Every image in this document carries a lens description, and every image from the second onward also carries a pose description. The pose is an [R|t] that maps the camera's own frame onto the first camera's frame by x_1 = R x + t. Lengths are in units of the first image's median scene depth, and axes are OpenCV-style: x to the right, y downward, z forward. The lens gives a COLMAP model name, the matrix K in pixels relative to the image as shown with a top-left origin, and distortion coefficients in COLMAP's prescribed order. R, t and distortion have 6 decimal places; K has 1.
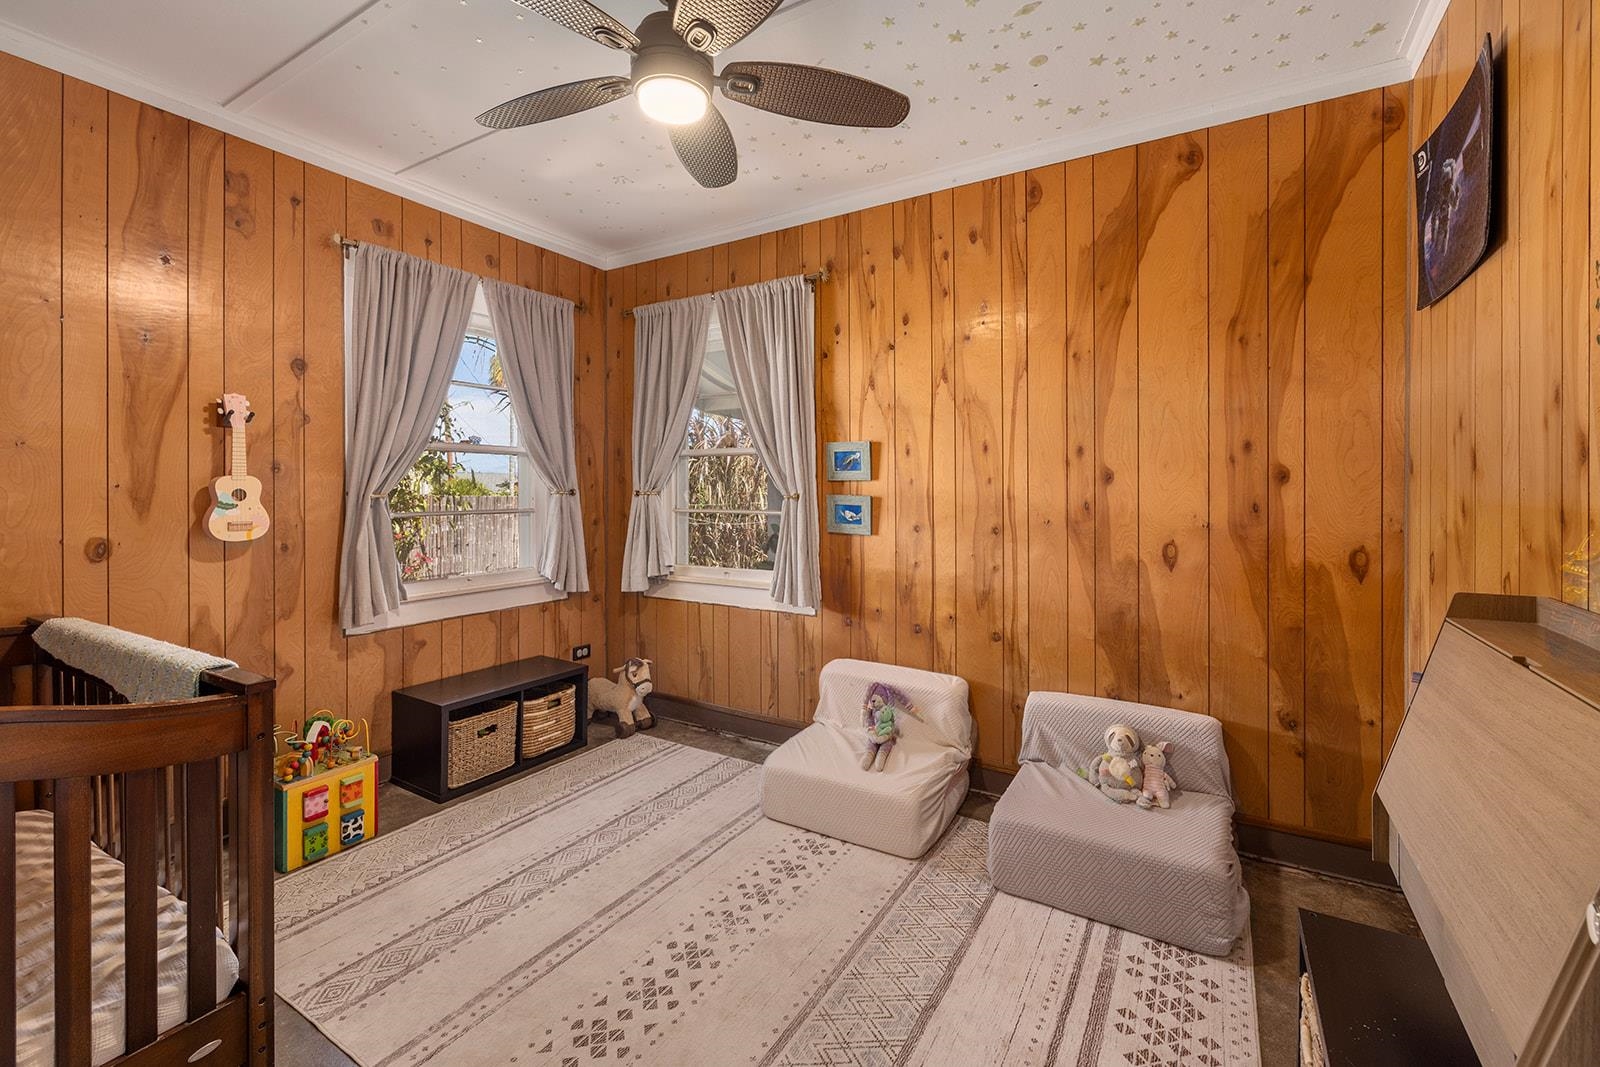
lens RADIAL K [[676.8, 0, 797.0], [0, 676.8, 489.5], [0, 0, 1]] dist [0.000107, 0.000051]
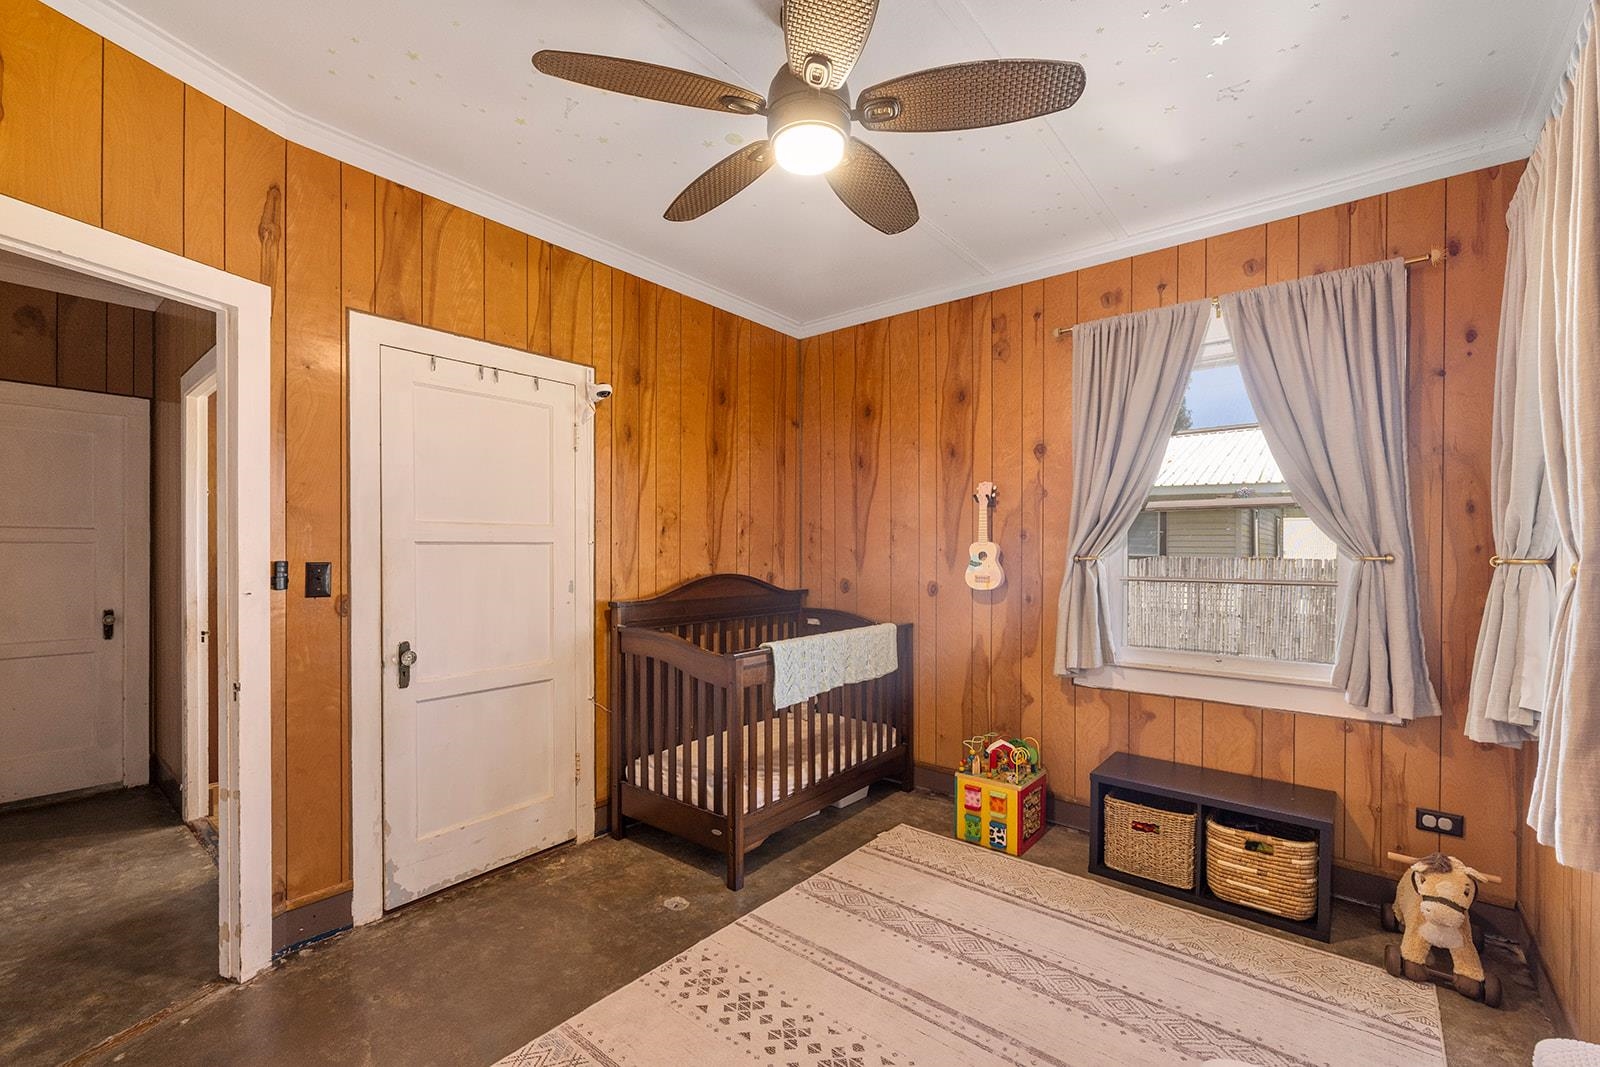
lens RADIAL K [[676.5, 0, 794.1], [0, 676.5, 550.7], [0, 0, 1]] dist [0.000713, 0.000039]
pose [[-0.136888, 0.001957, -0.990585, 0.529460], [-0.003402, 0.999991, 0.002445, -0.004103], [0.990581, 0.003704, -0.136881, 0.740913]]
